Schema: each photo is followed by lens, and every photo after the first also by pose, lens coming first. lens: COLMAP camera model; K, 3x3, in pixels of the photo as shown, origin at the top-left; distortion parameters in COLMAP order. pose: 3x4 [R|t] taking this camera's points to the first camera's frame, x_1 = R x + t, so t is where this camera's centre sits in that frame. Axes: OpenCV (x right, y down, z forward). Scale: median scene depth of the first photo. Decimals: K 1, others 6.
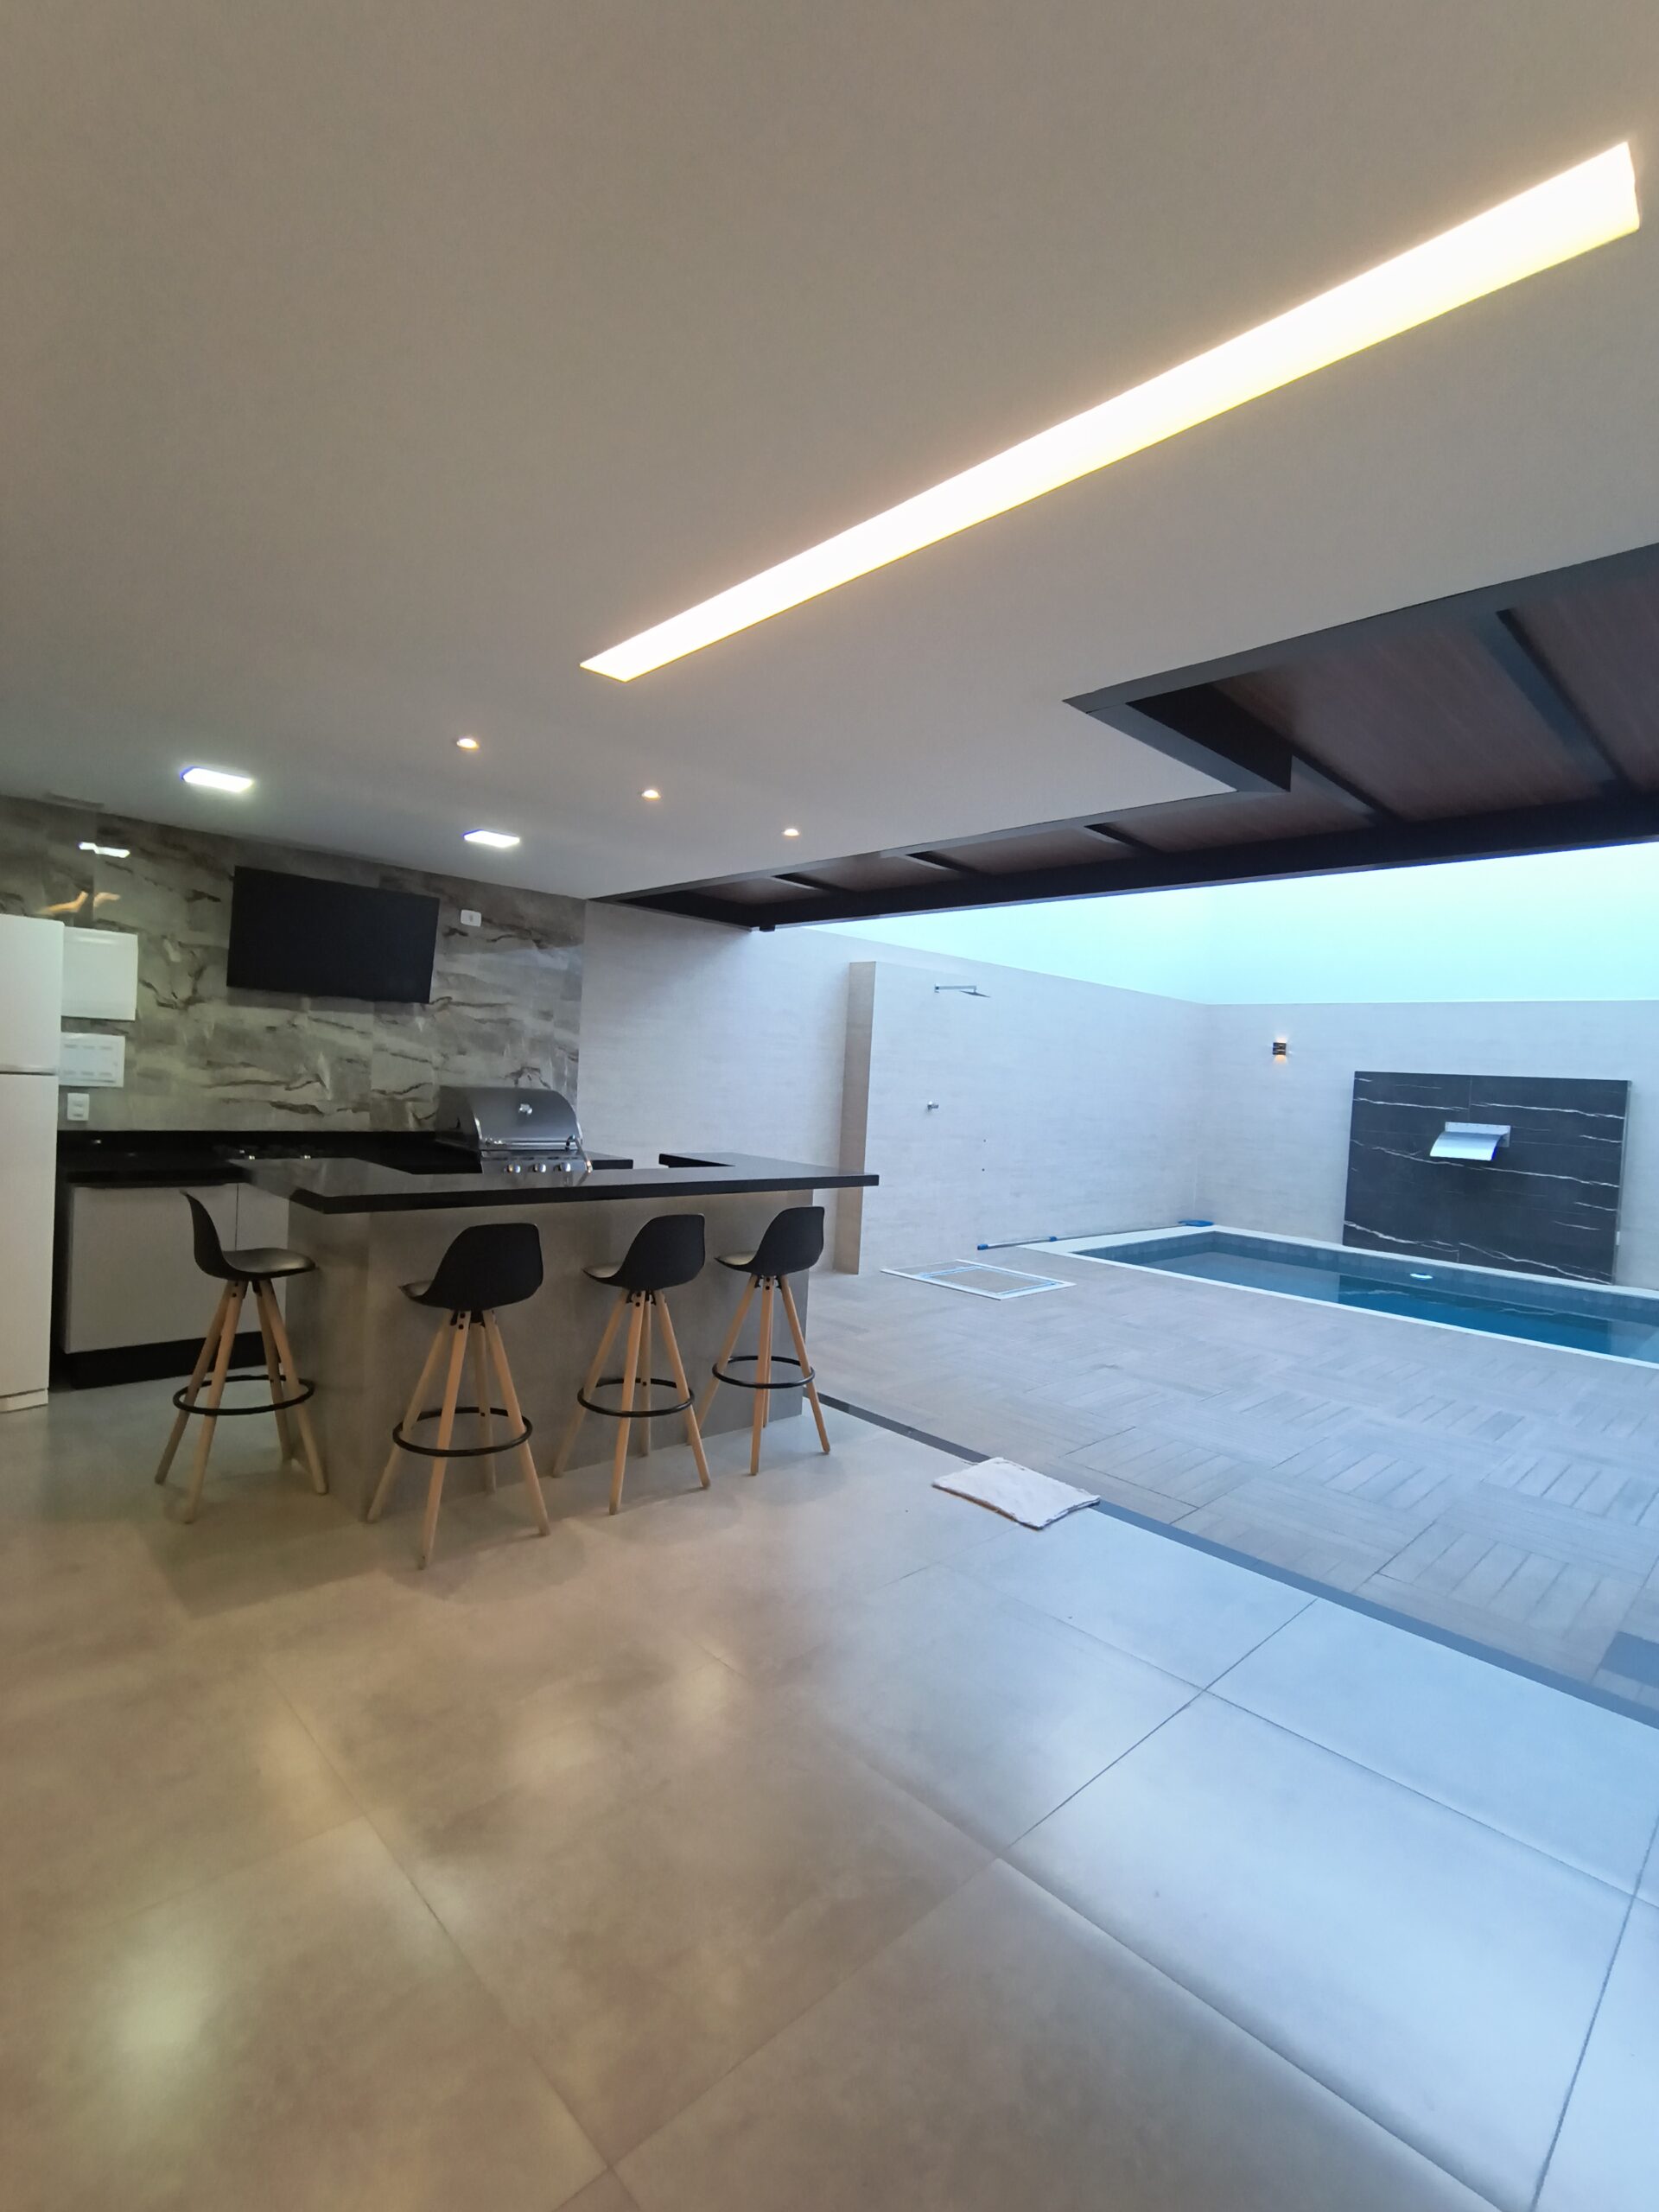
lens RADIAL K [[1043.4, 0, 829.5], [0, 1043.4, 1106.0], [0, 0, 1]] dist [-0.016439, 0.007931]
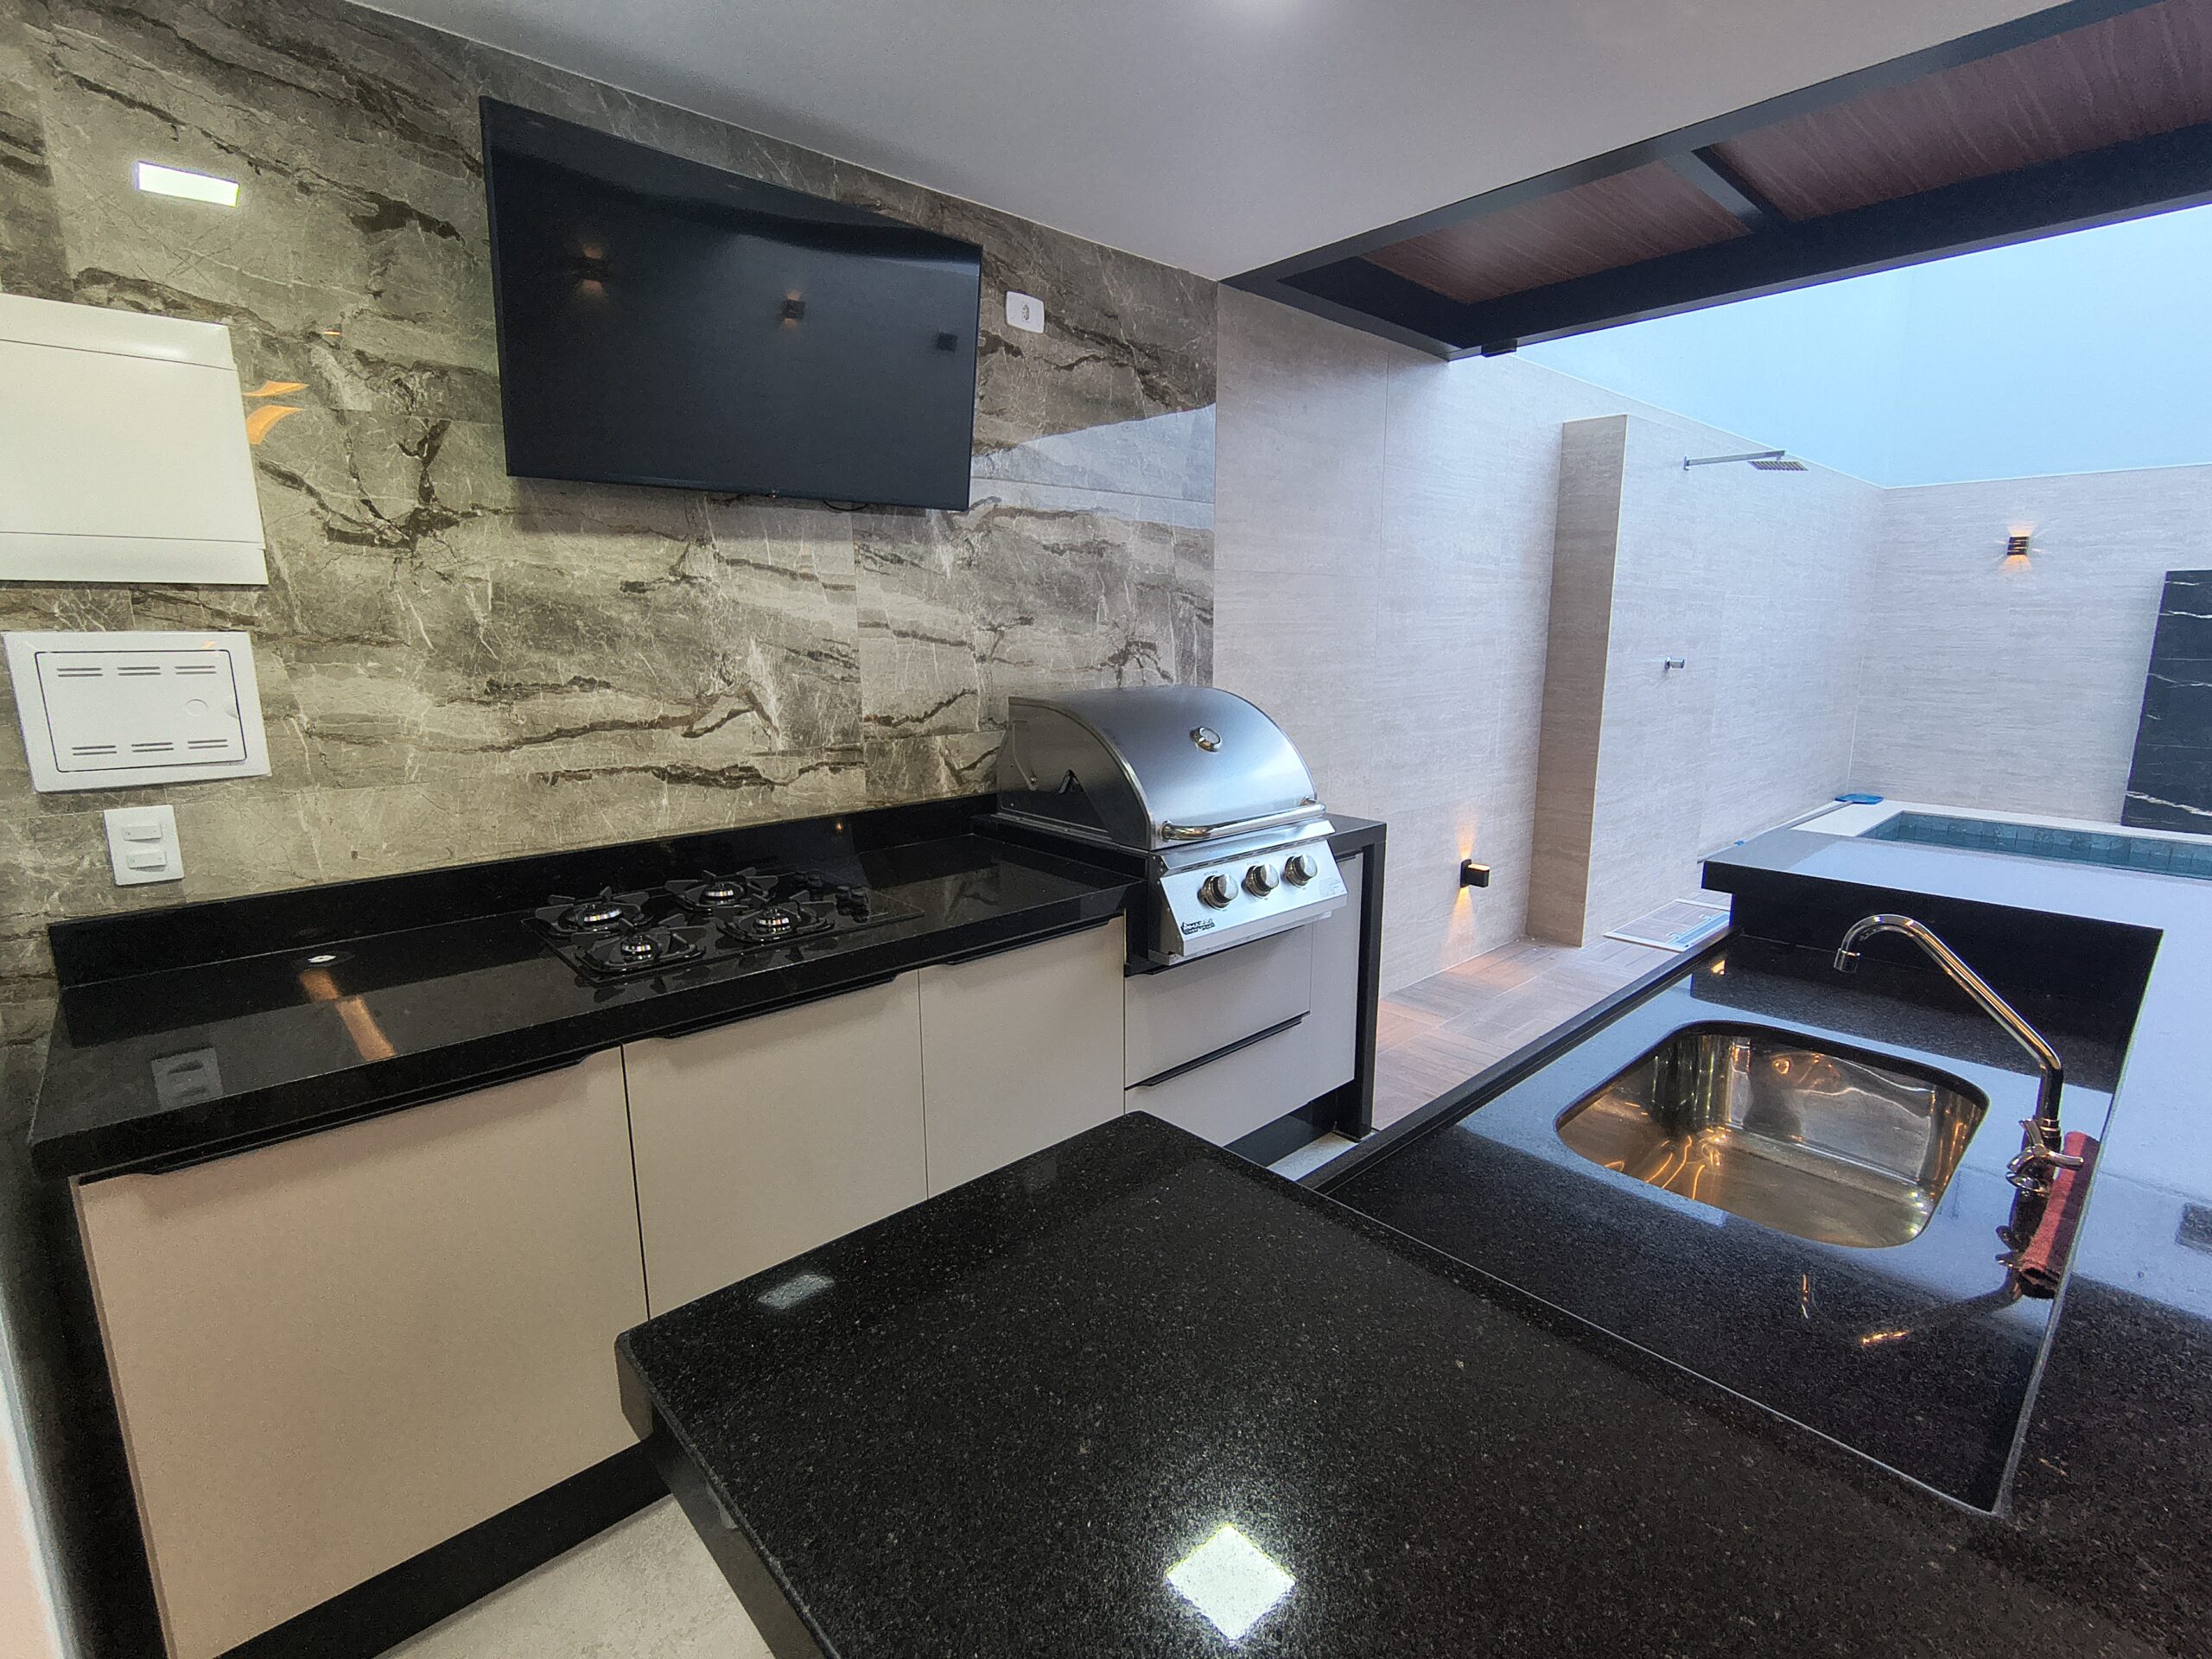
lens RADIAL K [[1043.4, 0, 1106.0], [0, 1043.4, 829.5], [0, 0, 1]] dist [-0.016439, 0.007931]
pose [[0.998038, -0.053776, -0.032068, -0.328290], [0.058328, 0.984736, 0.163992, -0.035864], [0.022759, -0.165540, 0.985940, 0.560212]]
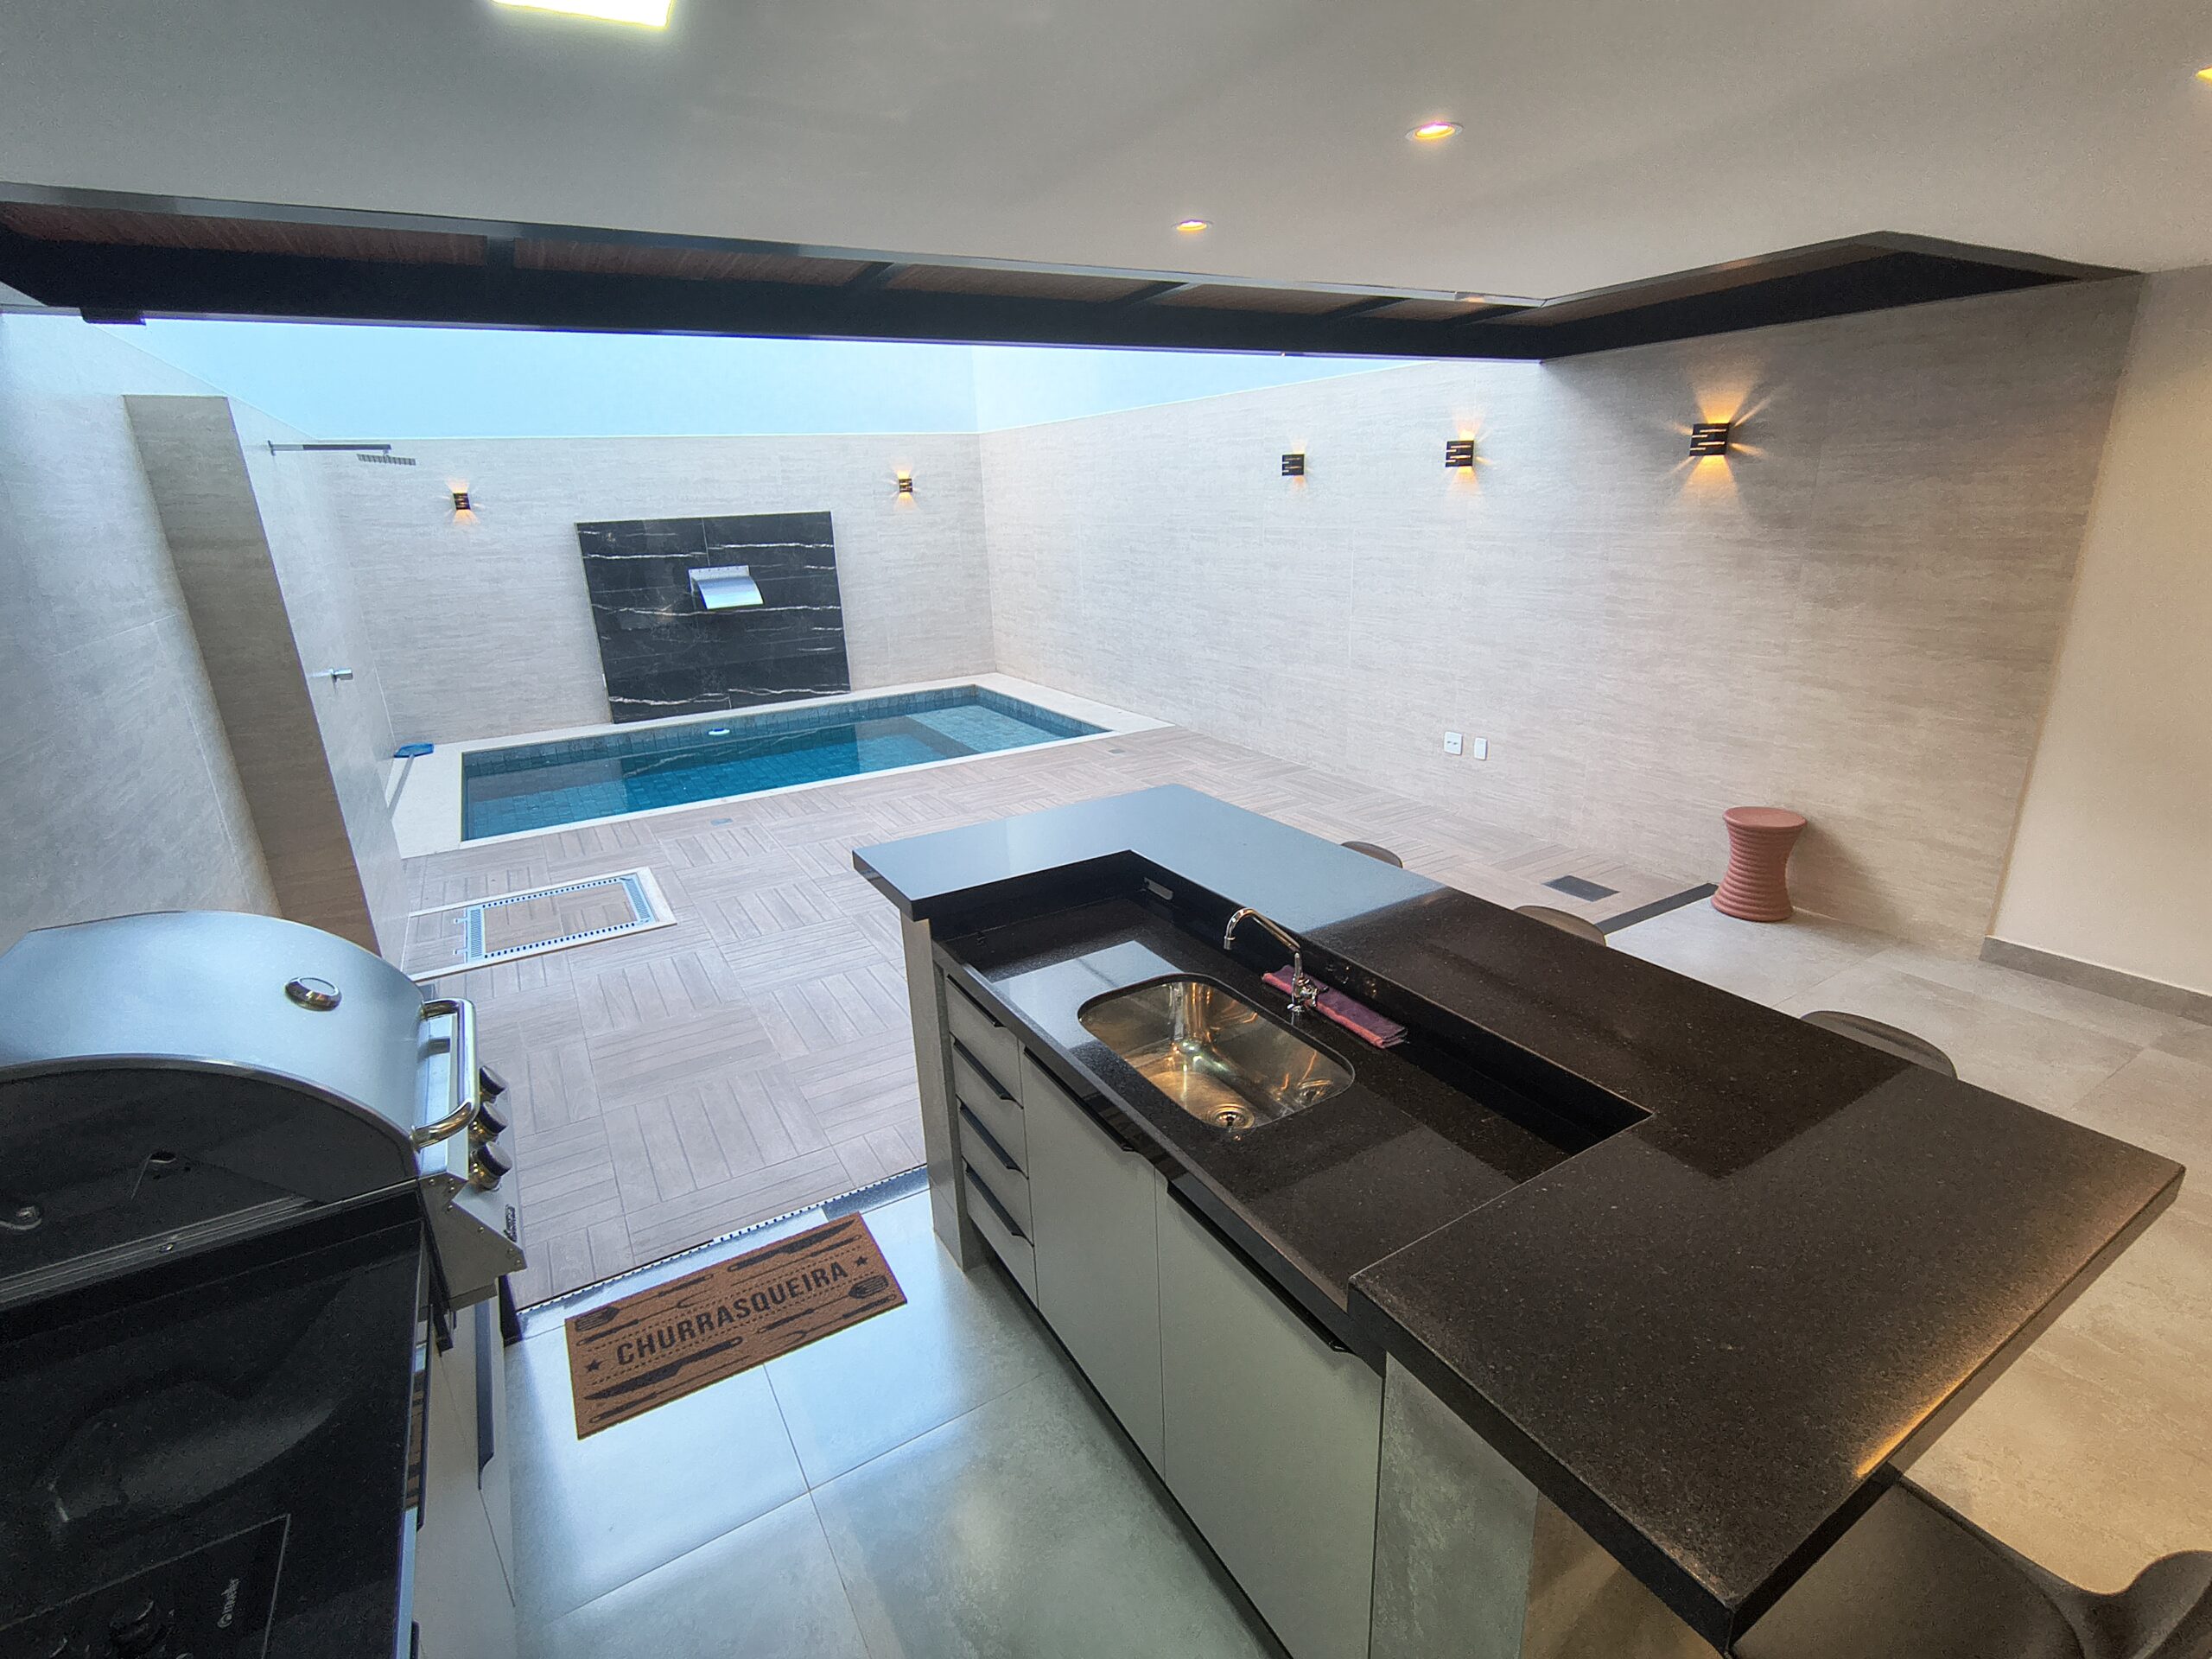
lens RADIAL K [[1043.4, 0, 1106.0], [0, 1043.4, 829.5], [0, 0, 1]] dist [-0.016439, 0.007931]
pose [[0.221228, -0.362799, 0.905227, -0.501263], [0.076476, 0.931821, 0.354768, -0.131103], [-0.972219, -0.009256, 0.233890, 0.717584]]
